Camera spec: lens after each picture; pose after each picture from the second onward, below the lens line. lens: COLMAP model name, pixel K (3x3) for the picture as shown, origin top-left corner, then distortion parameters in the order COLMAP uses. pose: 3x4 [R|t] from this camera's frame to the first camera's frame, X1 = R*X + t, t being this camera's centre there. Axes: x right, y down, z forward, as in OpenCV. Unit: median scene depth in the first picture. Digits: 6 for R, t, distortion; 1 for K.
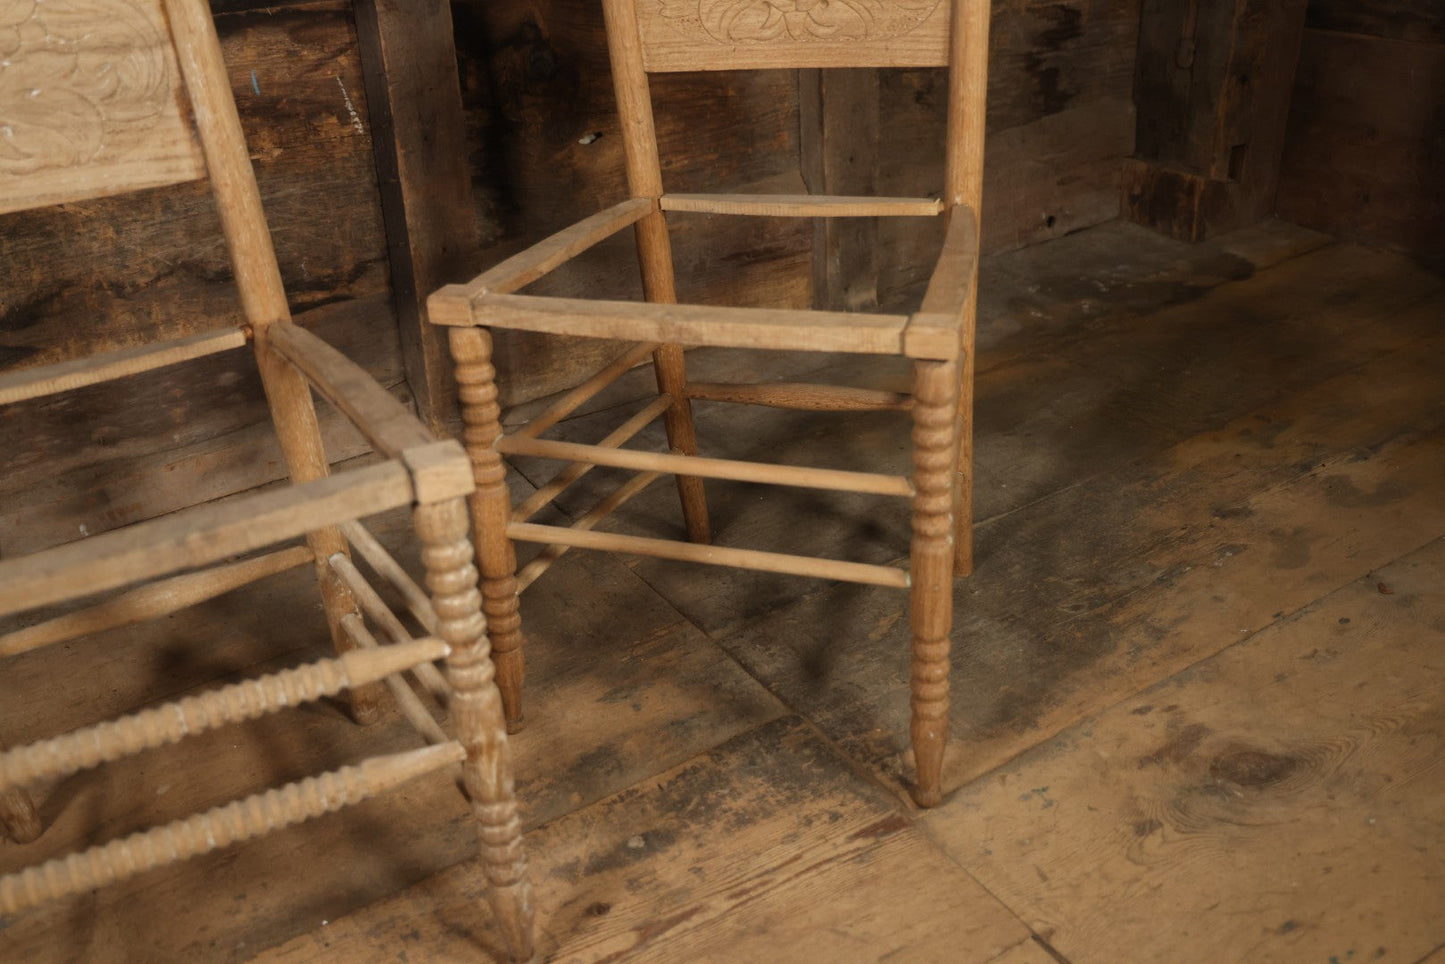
lens RADIAL K [[1443.1, 0, 731.0], [0, 1443.1, 476.3], [0, 0, 1]] dist [0.039869, 0.000000]
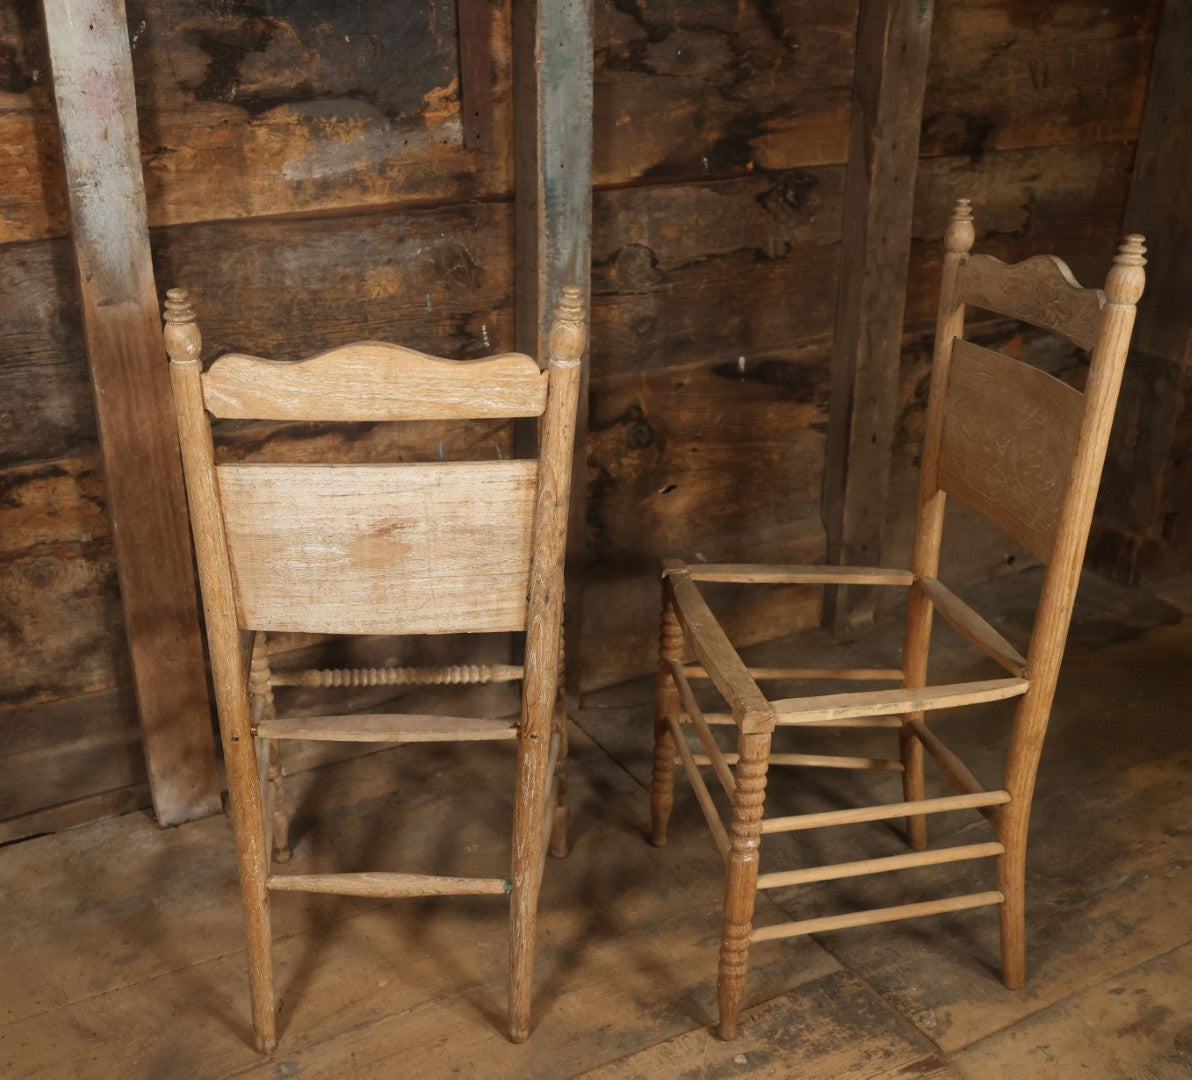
lens RADIAL K [[1307.0, 0, 494.9], [0, 1307.0, 607.7], [0, 0, 1]] dist [-0.054127, 0.000000]
pose [[0.992536, 0.068197, -0.101098, -0.187792], [-0.074192, 0.995626, -0.056777, -0.078110], [0.096784, 0.063854, 0.993255, -0.241801]]
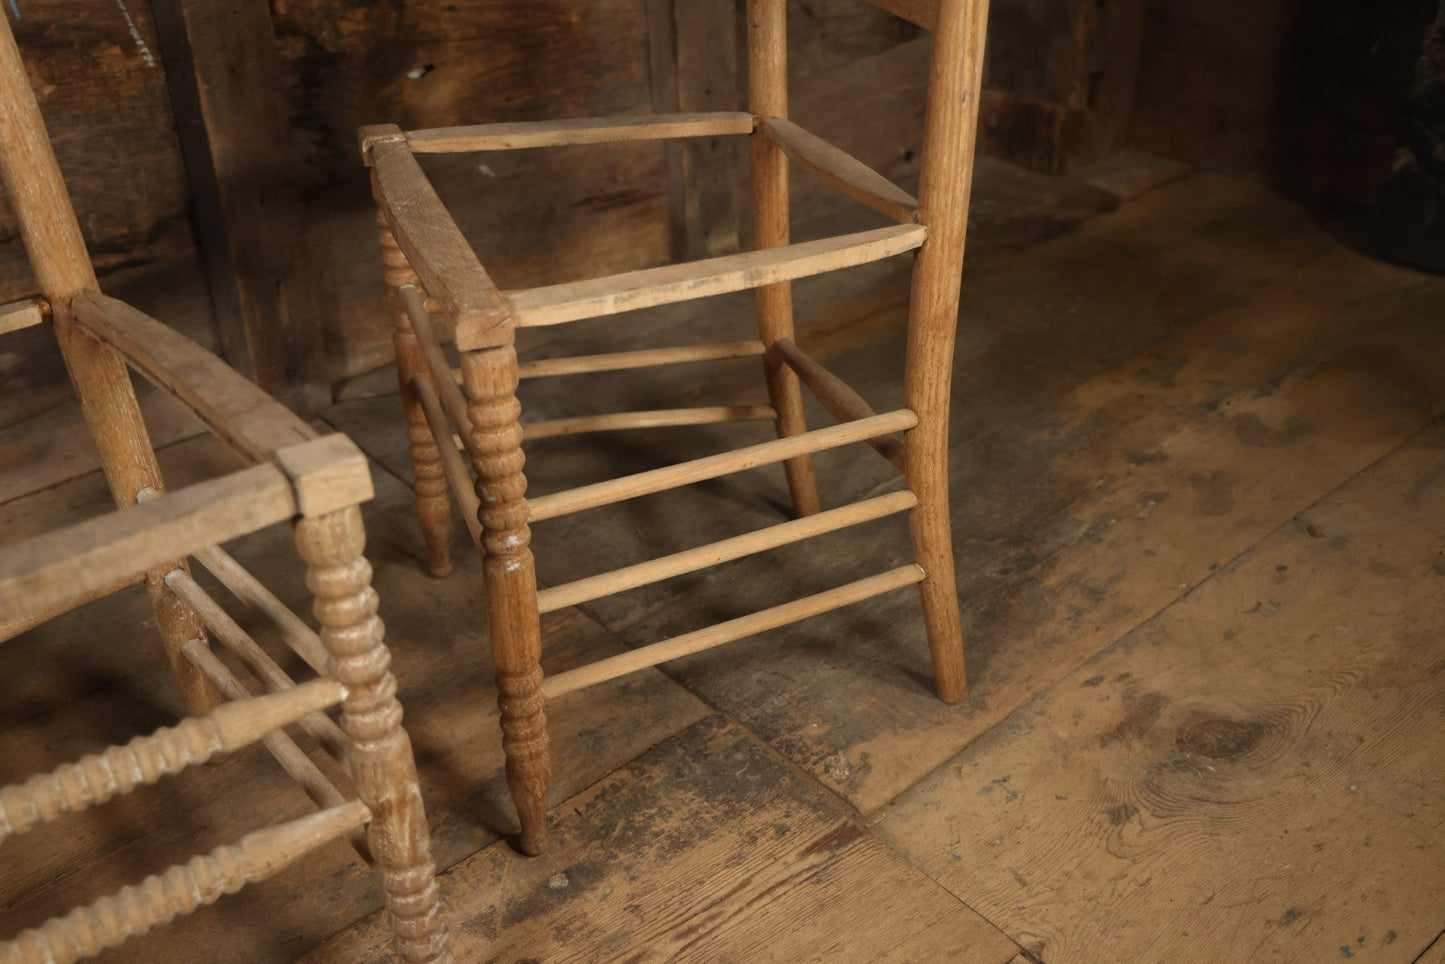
lens RADIAL K [[1443.1, 0, 734.3], [0, 1443.1, 482.6], [0, 0, 1]] dist [0.039869, 0.000000]
pose [[0.989249, -0.054317, 0.135777, -0.062061], [0.049035, 0.997916, 0.041945, -0.015054], [-0.137773, -0.034836, 0.989851, 0.128643]]
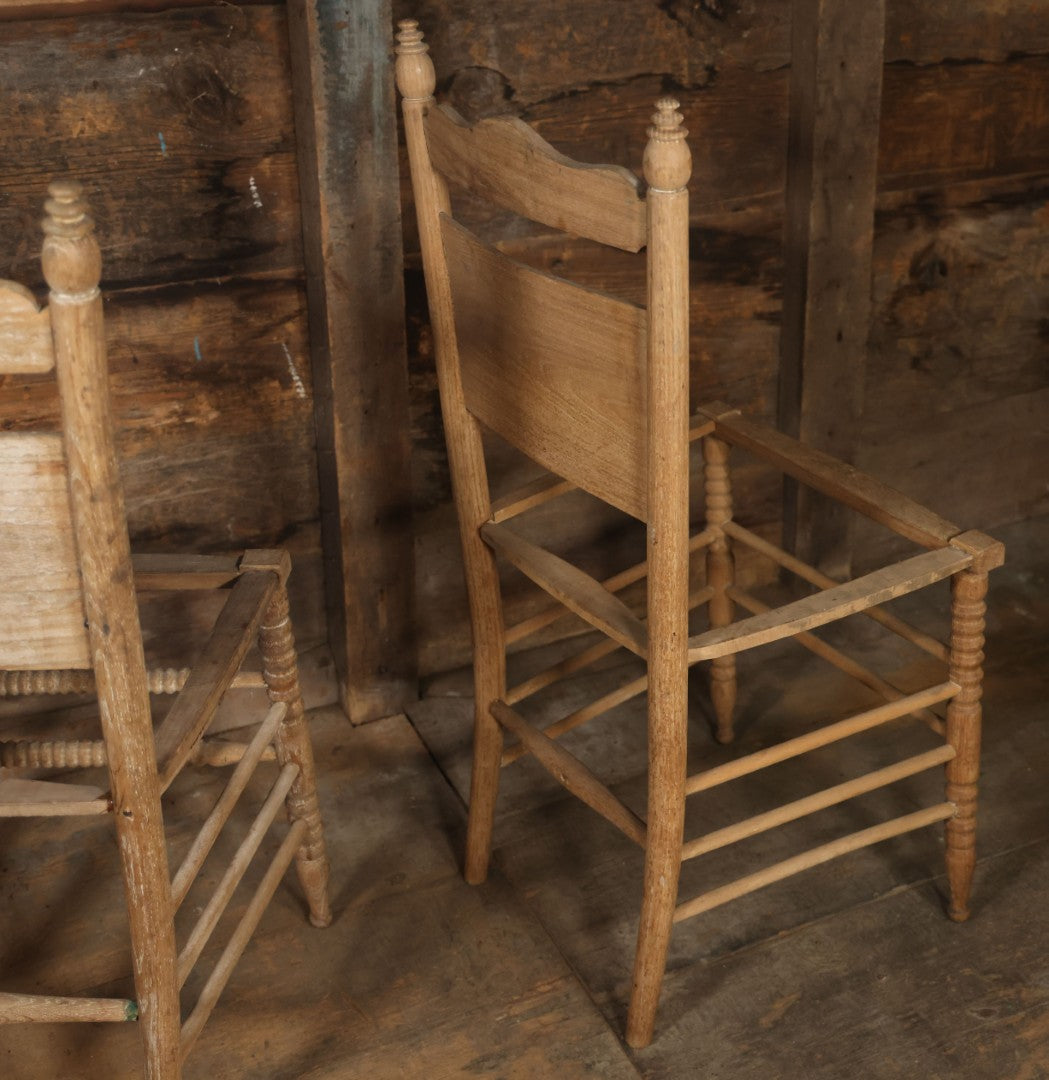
lens RADIAL K [[1648.7, 0, 672.1], [0, 1648.7, 509.8], [0, 0, 1]] dist [0.019025, 0.000000]
pose [[0.993881, 0.092204, -0.060822, 0.082869], [-0.094447, 0.994912, -0.035083, -0.200117], [0.057278, 0.040613, 0.997532, -0.098172]]
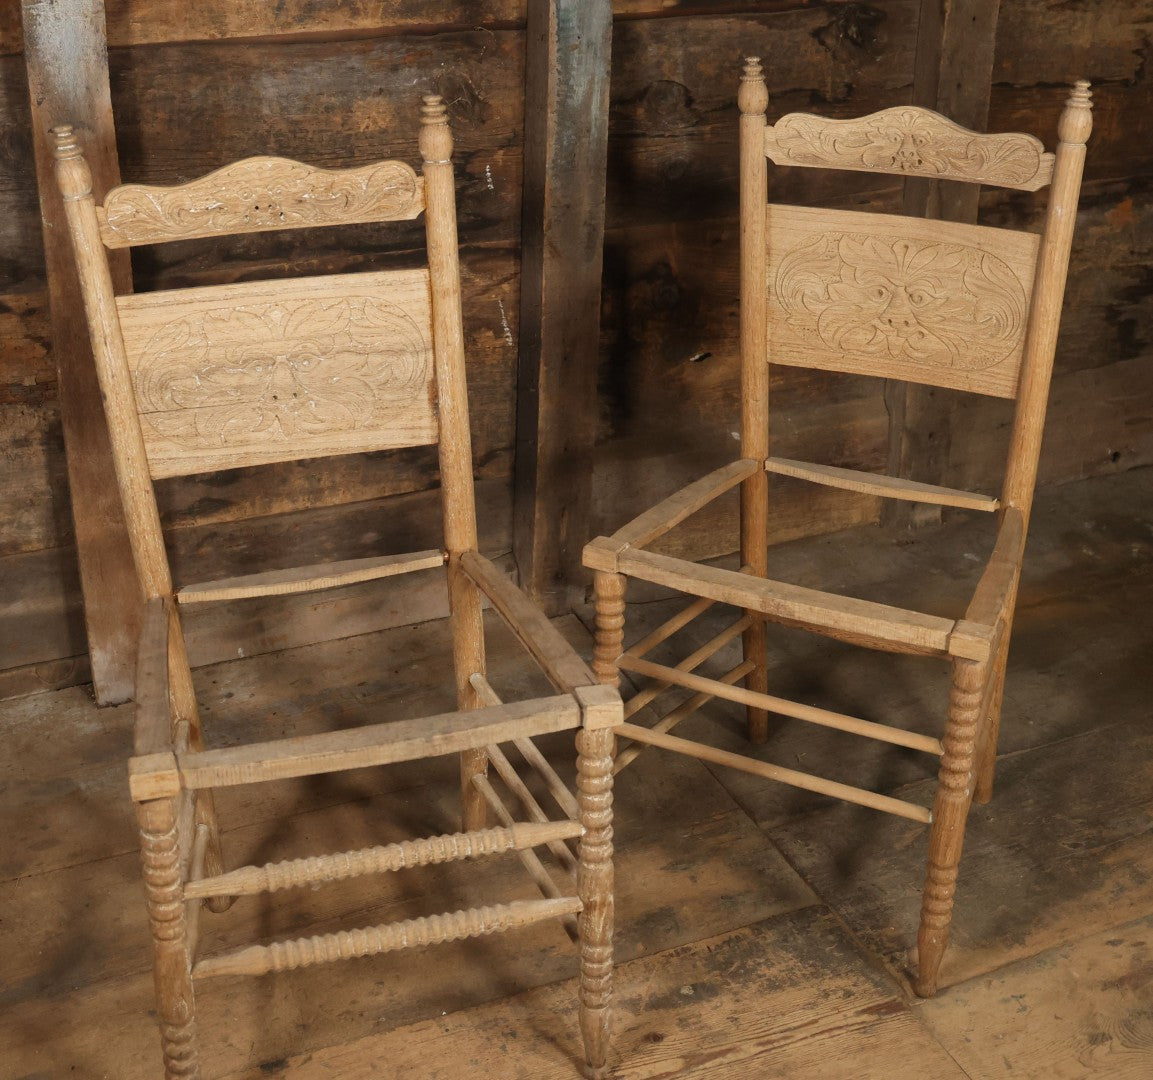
lens RADIAL K [[1644.5, 0, 578.2], [0, 1644.5, 482.8], [0, 0, 1]] dist [-0.079866, 0.000000]
pose [[0.985496, 0.123308, -0.116592, -0.044850], [-0.129277, 0.990584, -0.045074, -0.100430], [0.109936, 0.059493, 0.992157, -0.412299]]
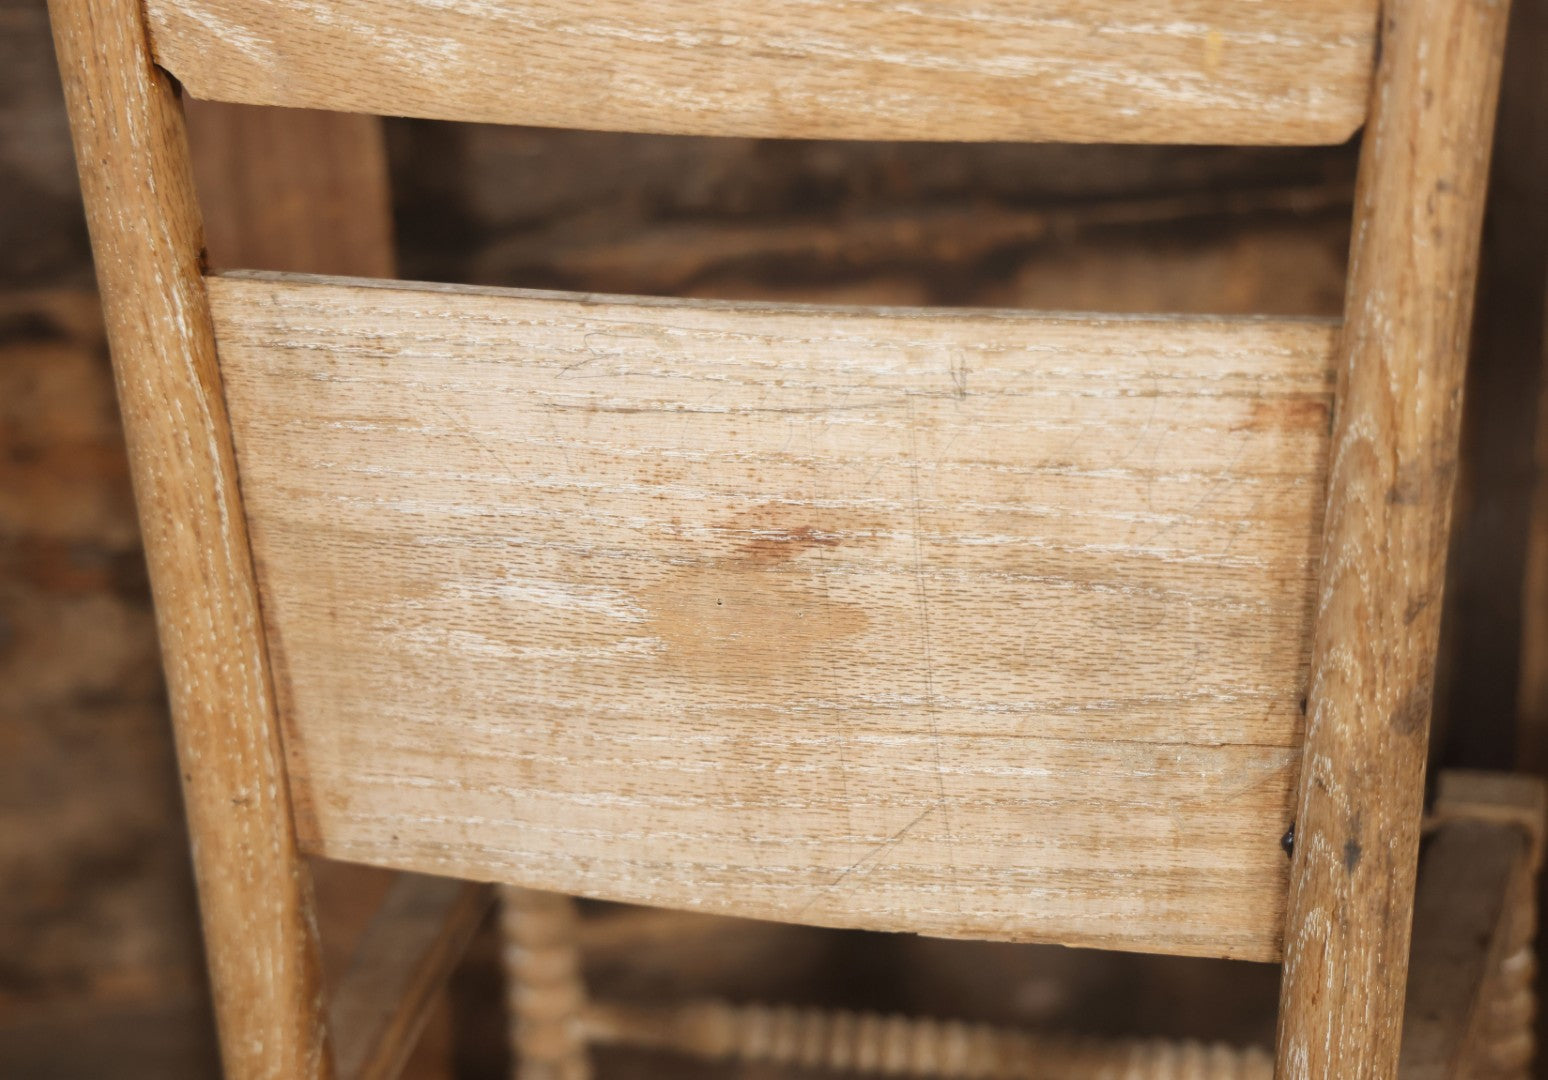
lens RADIAL K [[3232.8, 0, 802.7], [0, 3232.8, 623.5], [0, 0, 1]] dist [0.173657, 0.000000]
pose [[0.929016, 0.140243, -0.342433, -0.135887], [-0.178731, 0.980358, -0.083391, -0.114060], [0.324012, 0.138675, 0.935834, 0.085758]]
